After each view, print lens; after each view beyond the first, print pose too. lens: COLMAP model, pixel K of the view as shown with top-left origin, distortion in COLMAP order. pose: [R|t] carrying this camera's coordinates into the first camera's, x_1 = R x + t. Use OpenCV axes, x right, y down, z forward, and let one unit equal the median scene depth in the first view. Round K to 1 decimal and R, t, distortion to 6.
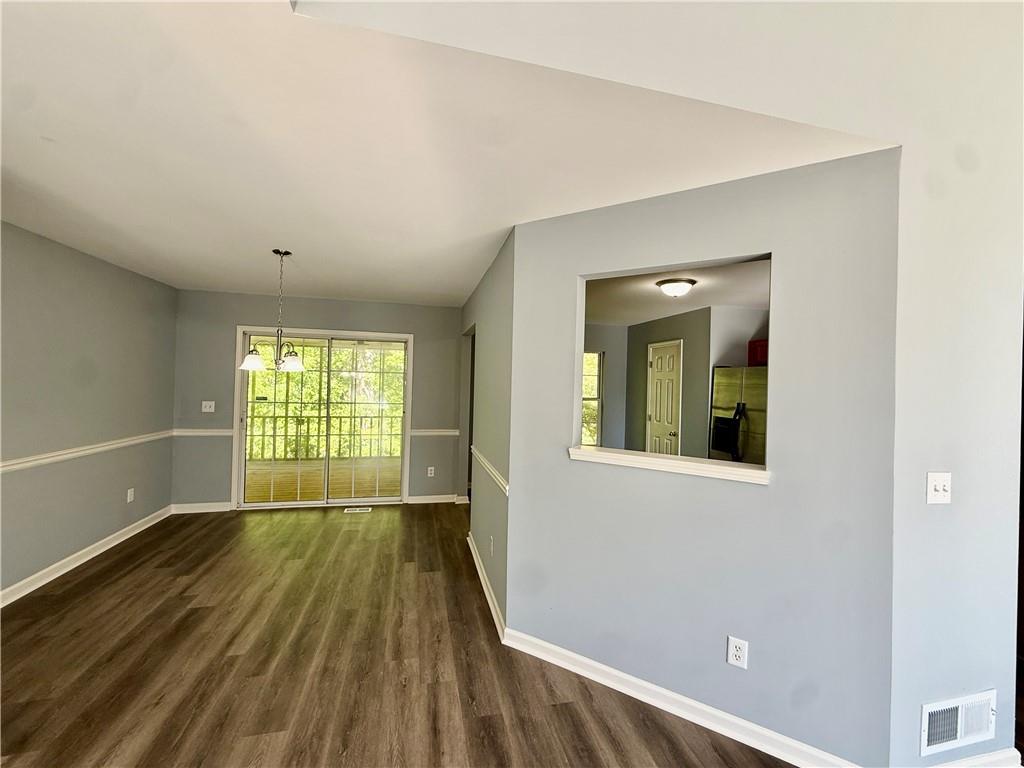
lens RADIAL K [[410.2, 0, 511.9], [0, 410.2, 381.5], [0, 0, 1]] dist [0.005109, -0.000885]
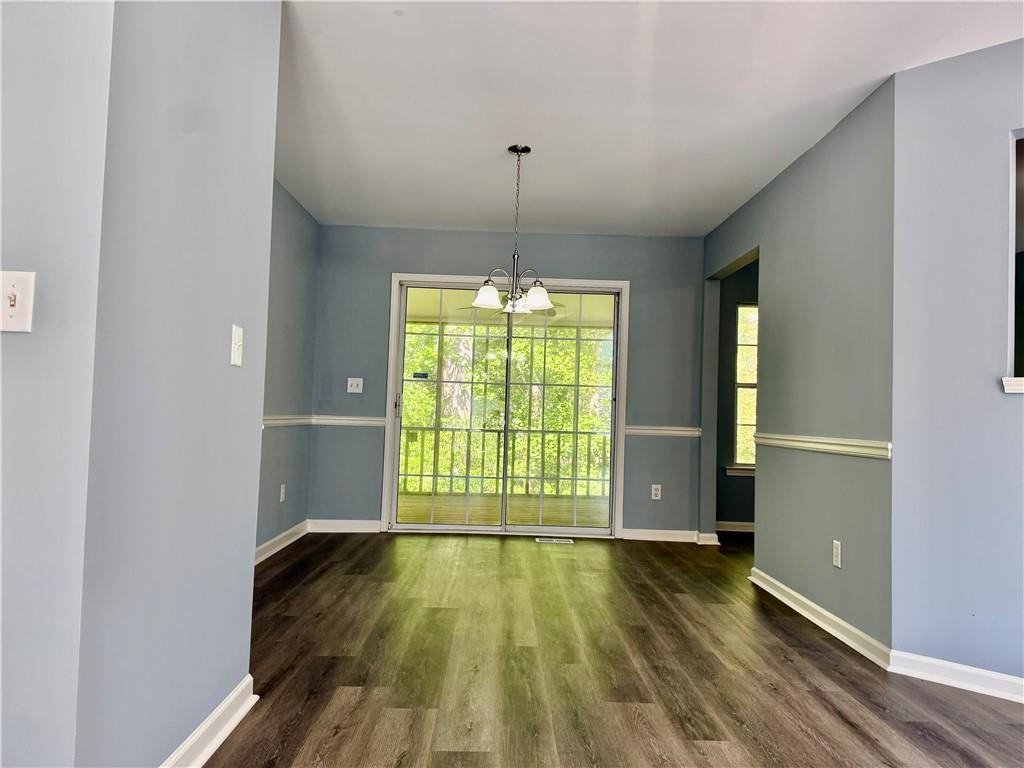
lens RADIAL K [[717.7, 0, 511.4], [0, 717.7, 383.6], [0, 0, 1]] dist [0.008449, -0.018783]
pose [[0.975737, -0.005151, -0.218884, -0.291224], [-0.003824, 0.999170, -0.040560, 0.162707], [0.218911, 0.040412, 0.974908, -0.257314]]
